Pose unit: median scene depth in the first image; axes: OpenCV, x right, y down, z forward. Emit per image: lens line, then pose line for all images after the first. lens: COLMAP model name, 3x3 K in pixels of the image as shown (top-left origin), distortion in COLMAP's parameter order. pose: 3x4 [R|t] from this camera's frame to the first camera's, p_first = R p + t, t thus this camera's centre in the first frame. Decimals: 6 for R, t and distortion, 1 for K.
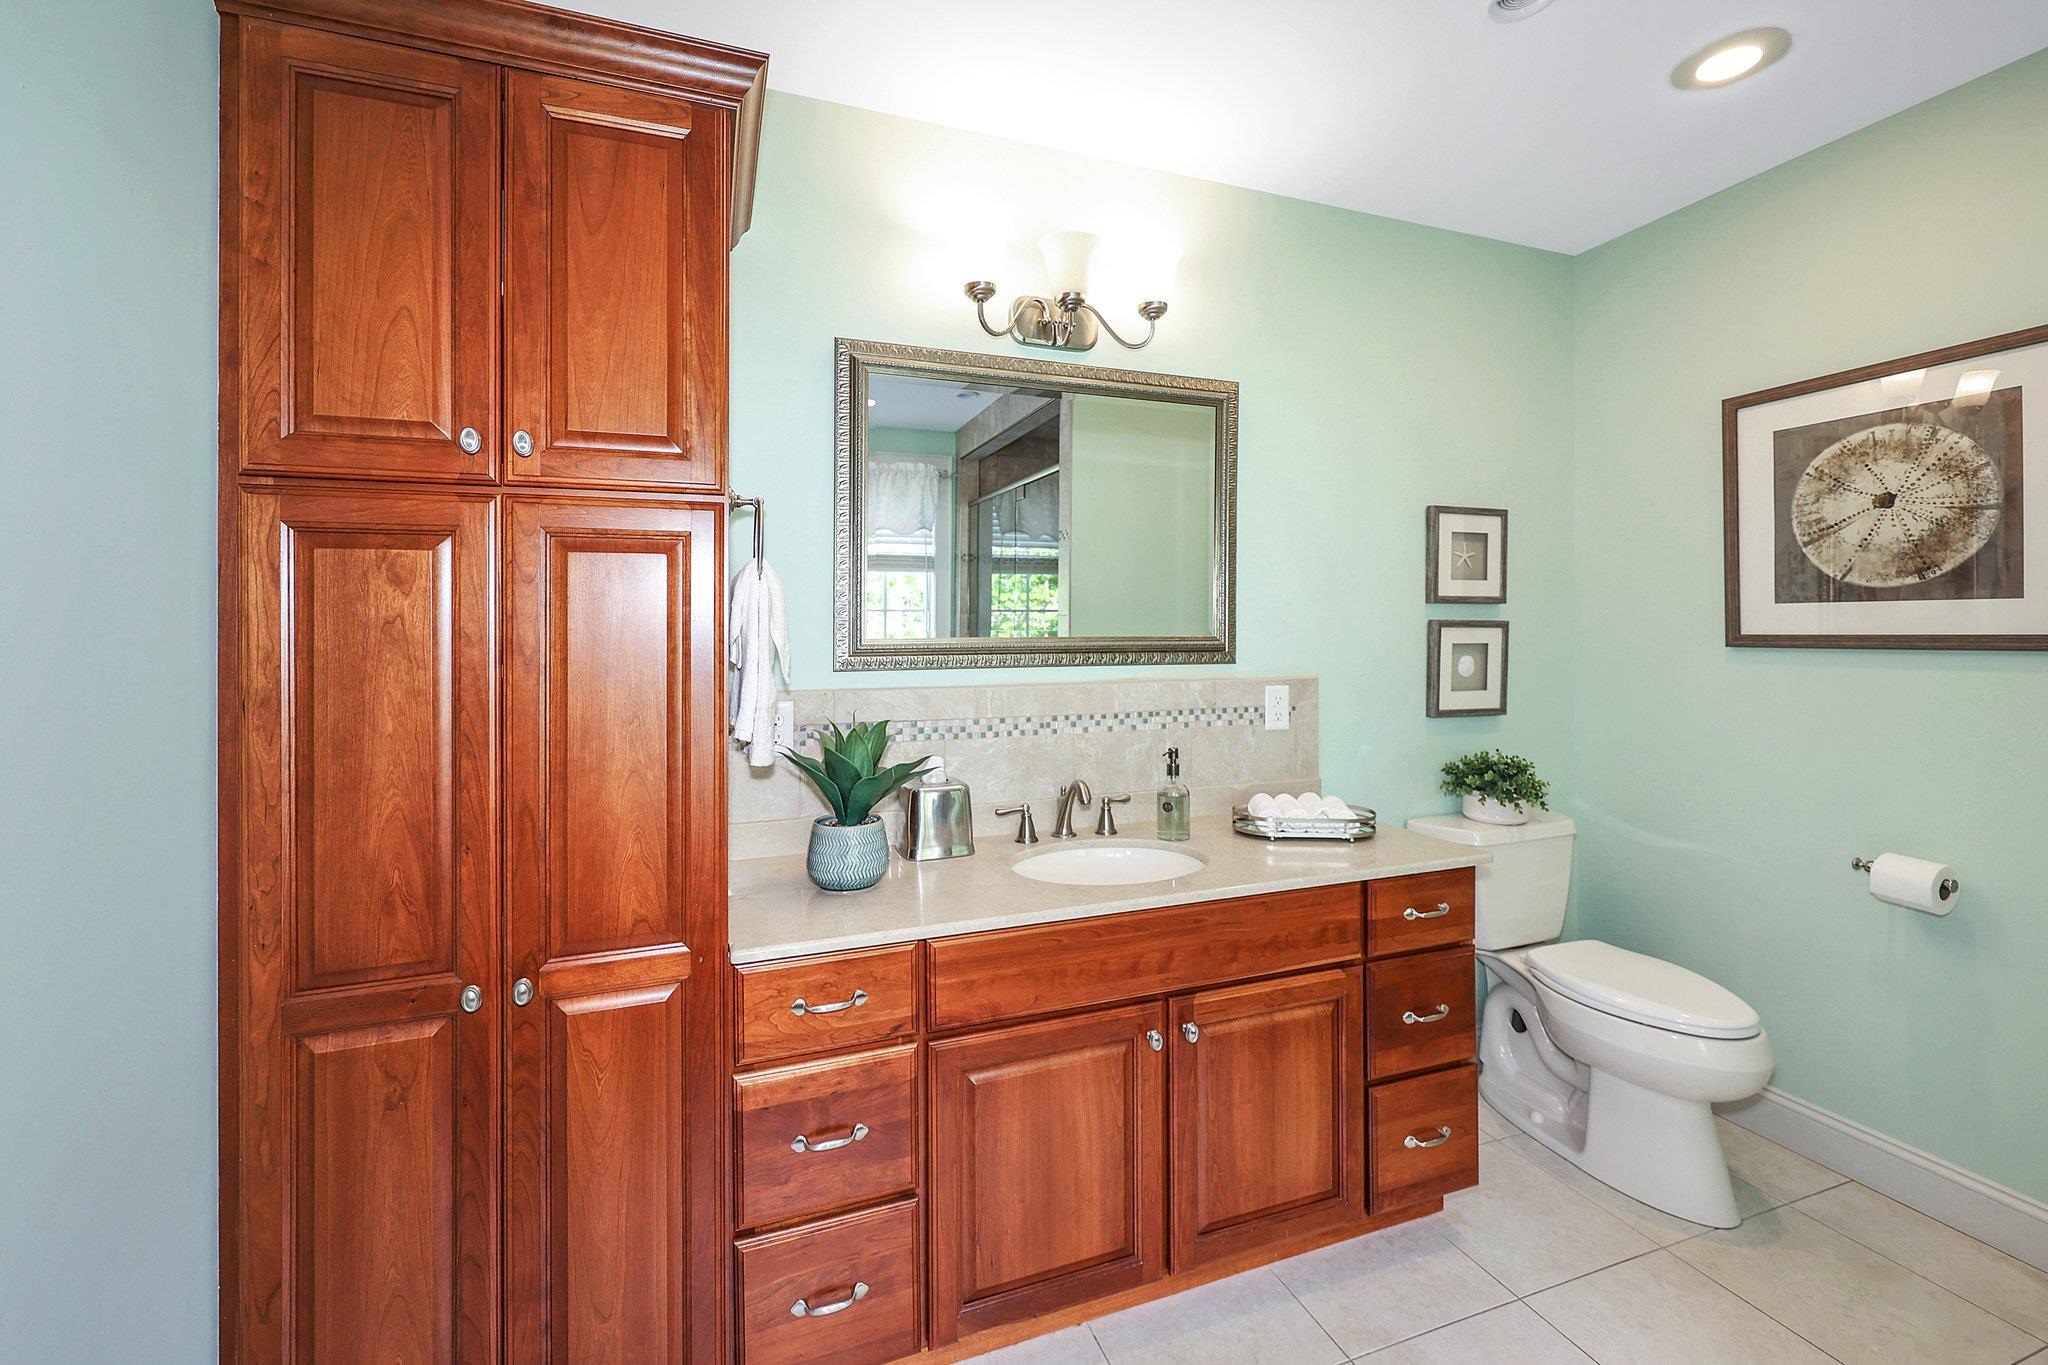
lens RADIAL K [[870.3, 0, 1018.1], [0, 870.3, 631.1], [0, 0, 1]] dist [0.007065, 0.000125]
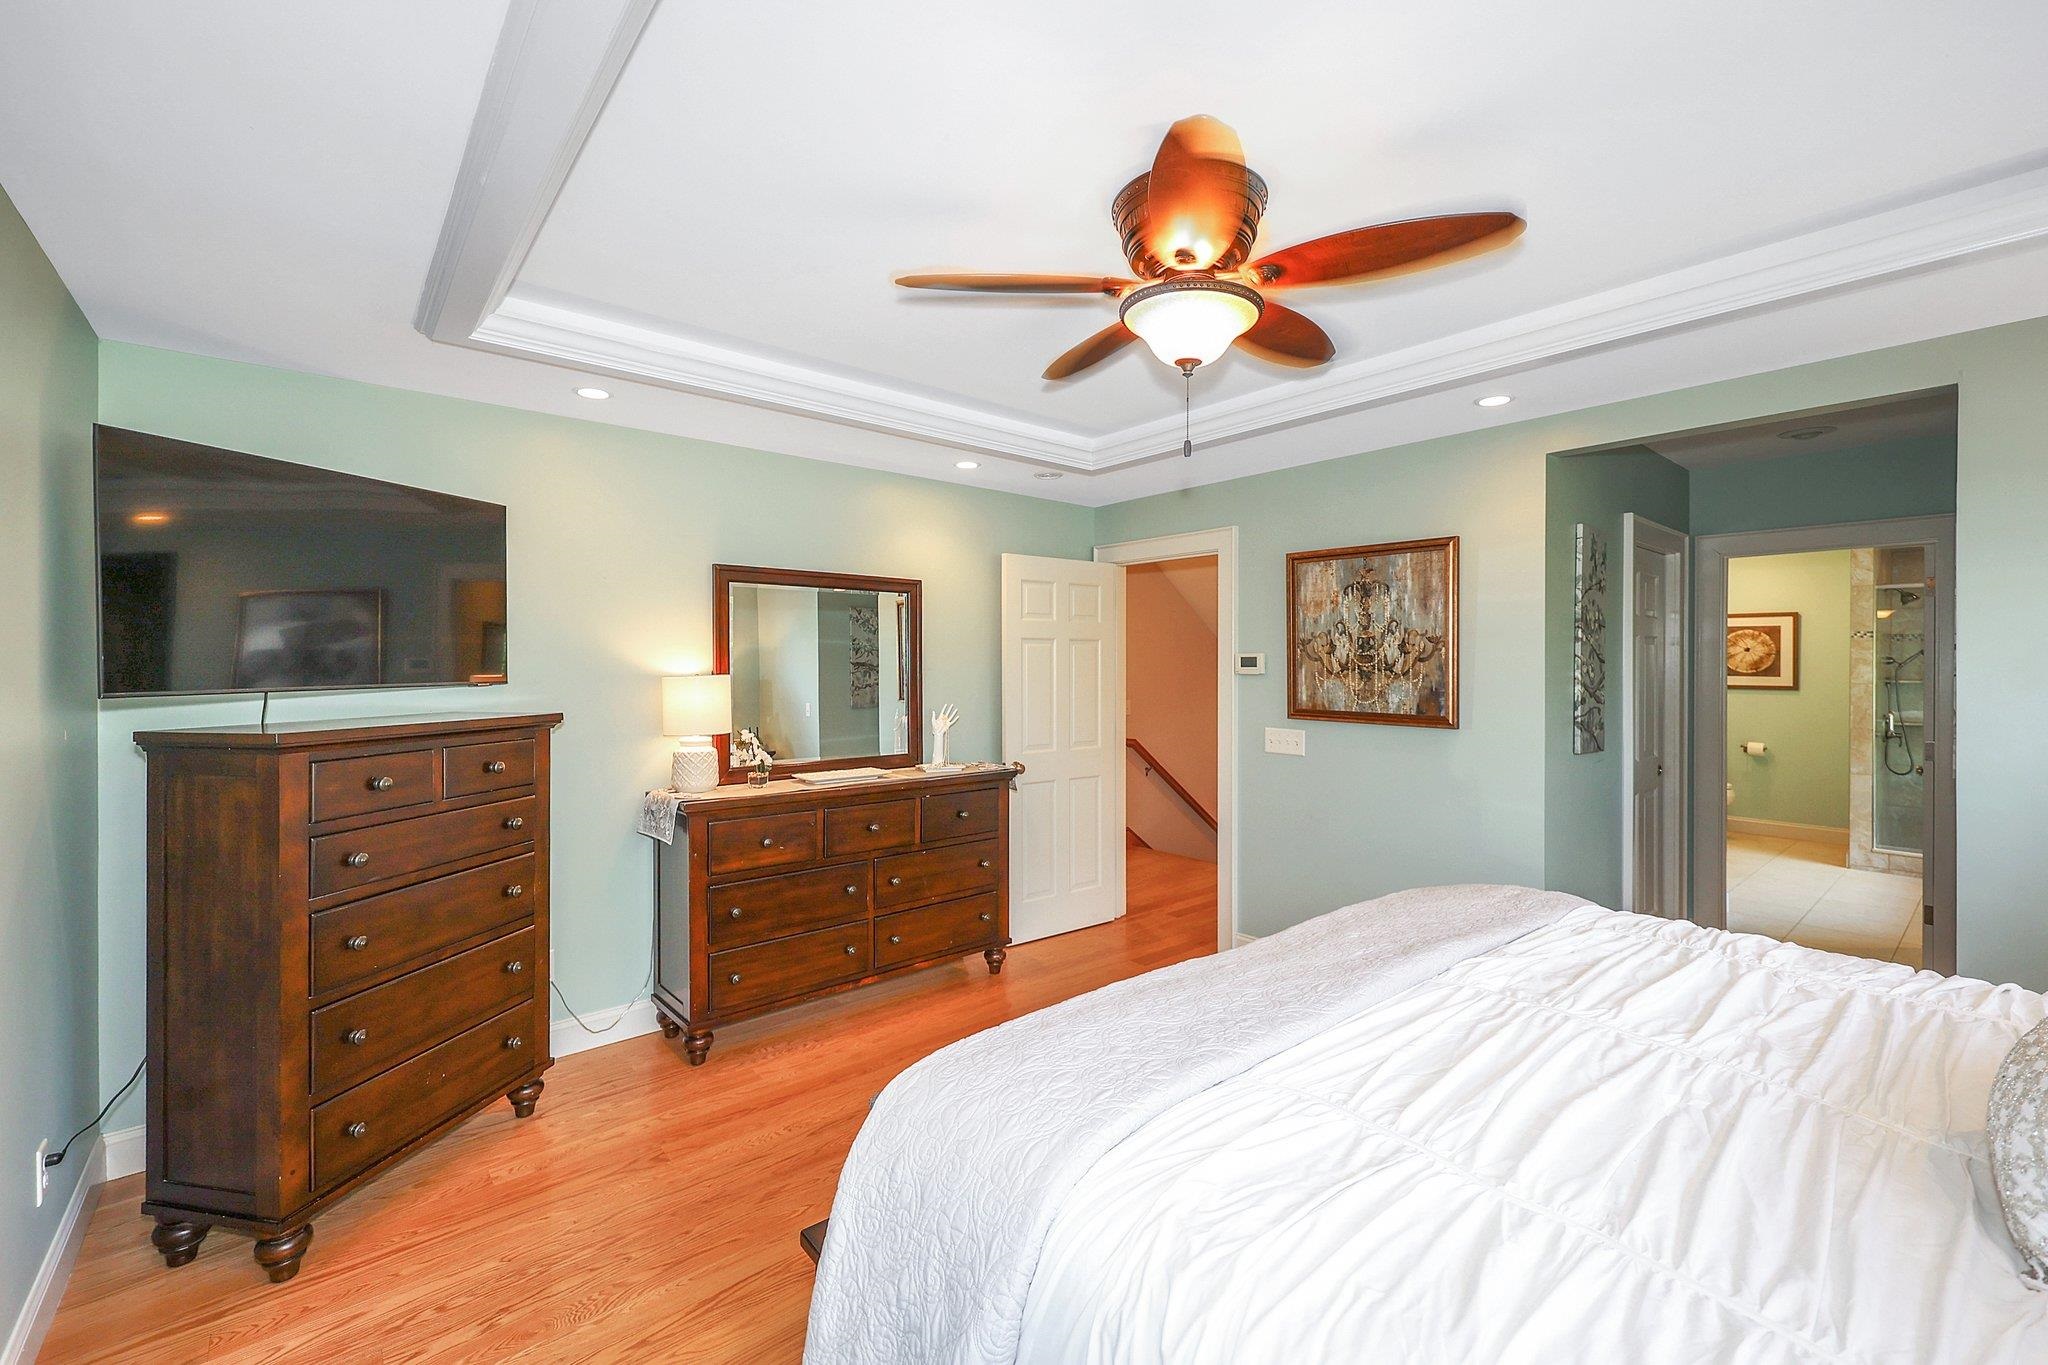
lens RADIAL K [[856.8, 0, 1021.8], [0, 856.8, 654.0], [0, 0, 1]] dist [0.000834, 0.000230]
pose [[0.940366, 0.008040, 0.340068, -3.040110], [-0.004968, 0.999939, -0.009905, -0.074781], [-0.340127, 0.007625, 0.940349, -1.336209]]
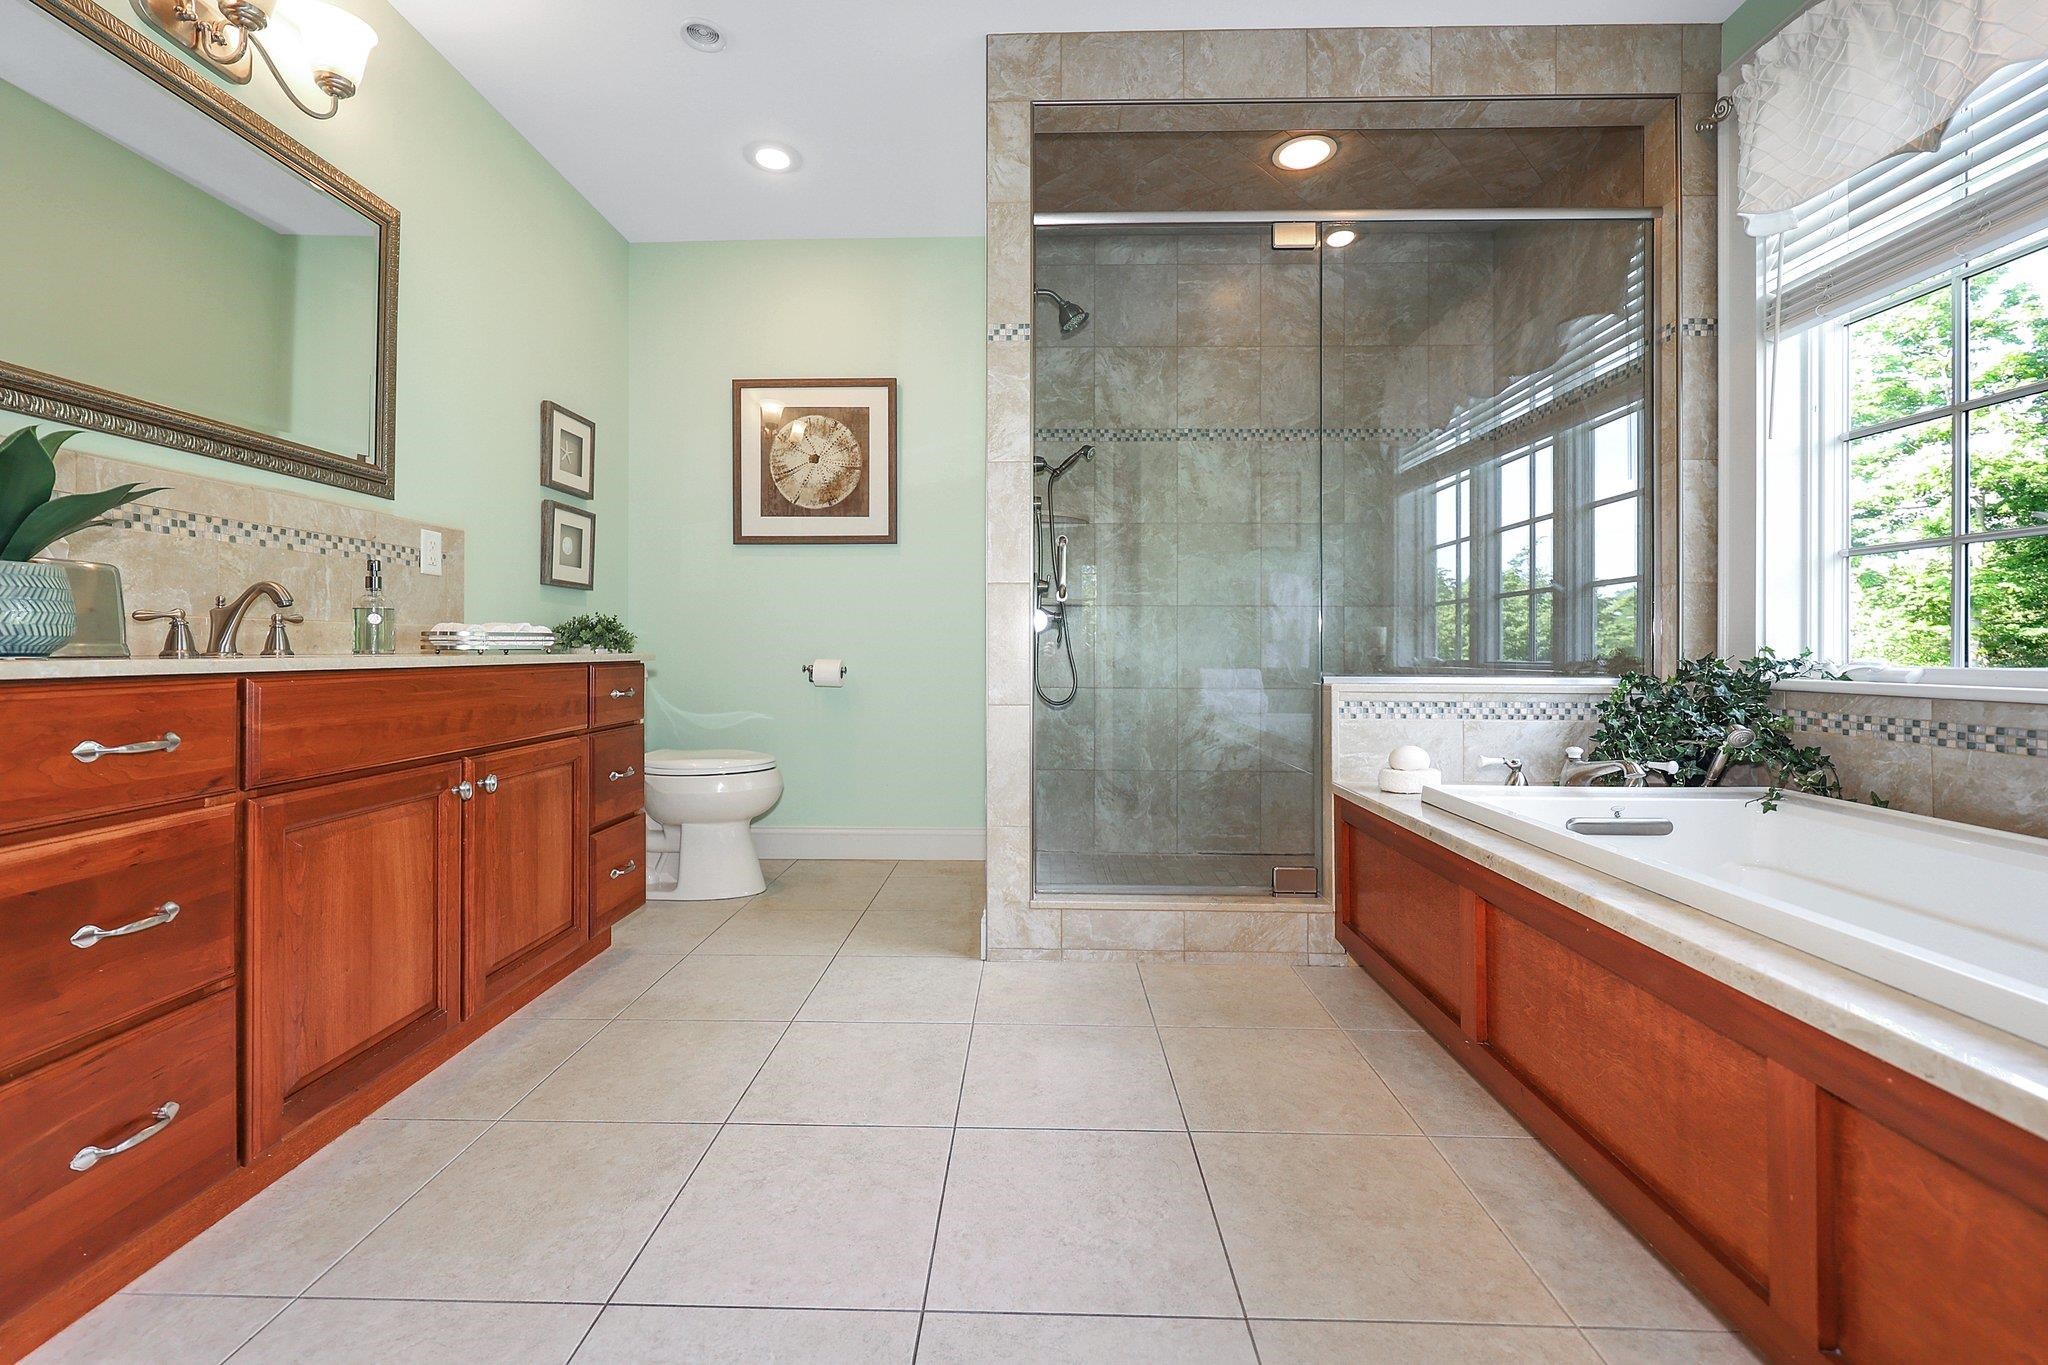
lens RADIAL K [[856.8, 0, 1021.8], [0, 856.8, 654.0], [0, 0, 1]] dist [0.000834, 0.000230]
pose [[0.364600, 0.002607, 0.931161, -0.418546], [-0.000249, 0.999996, -0.002703, 0.230143], [-0.931164, 0.000754, 0.364599, -0.000433]]
